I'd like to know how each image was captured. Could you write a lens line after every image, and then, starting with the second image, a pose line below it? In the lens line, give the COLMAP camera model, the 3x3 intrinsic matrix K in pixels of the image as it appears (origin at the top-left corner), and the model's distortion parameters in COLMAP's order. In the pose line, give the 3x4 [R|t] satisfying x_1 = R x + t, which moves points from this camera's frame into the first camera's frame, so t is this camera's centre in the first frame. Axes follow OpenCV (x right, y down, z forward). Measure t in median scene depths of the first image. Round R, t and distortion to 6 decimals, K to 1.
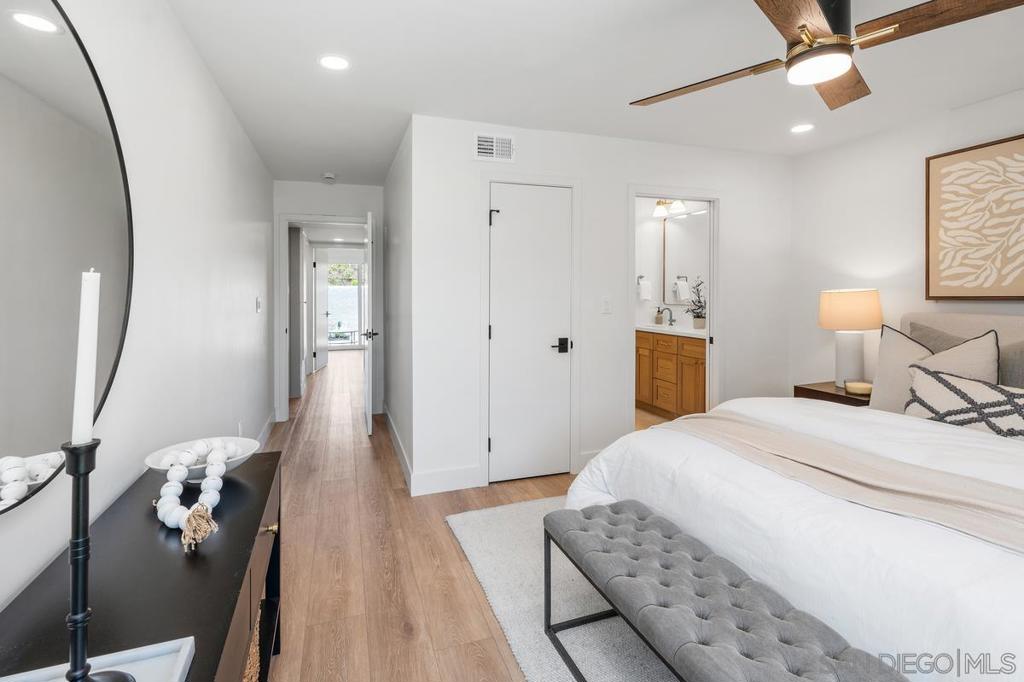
lens RADIAL K [[508.3, 0, 504.6], [0, 508.3, 290.3], [0, 0, 1]] dist [-0.001992, 0.000041]
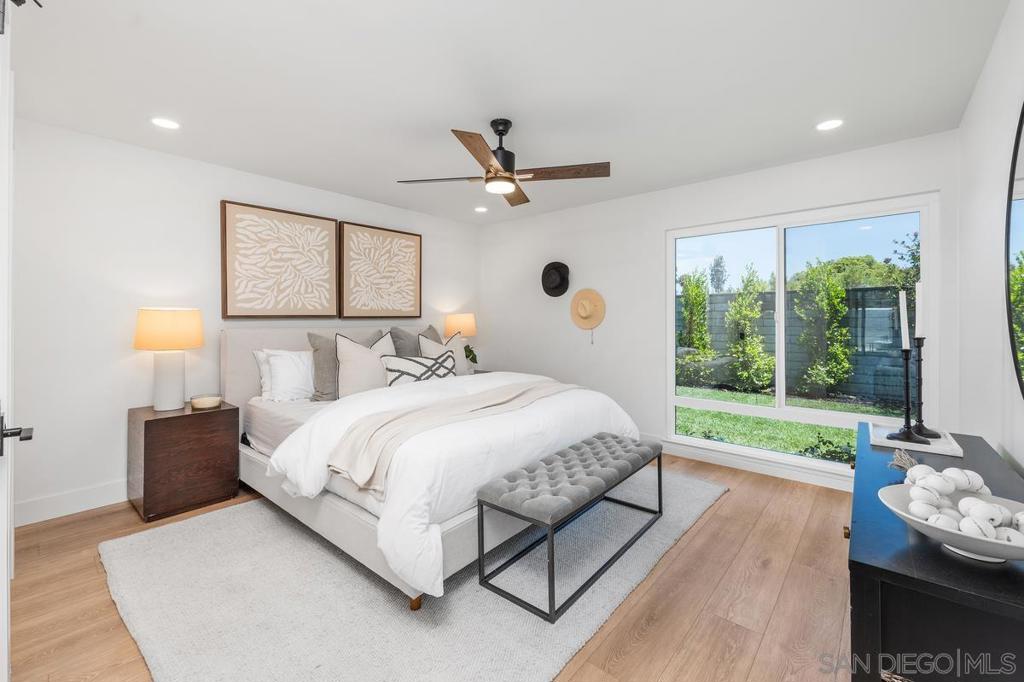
lens RADIAL K [[421.1, 0, 508.5], [0, 421.1, 331.9], [0, 0, 1]] dist [0.001996, 0.000293]
pose [[-0.481767, -0.013275, 0.876199, -0.382165], [0.003500, 0.999848, 0.017072, 0.037662], [-0.876292, 0.011291, -0.481648, 0.909464]]
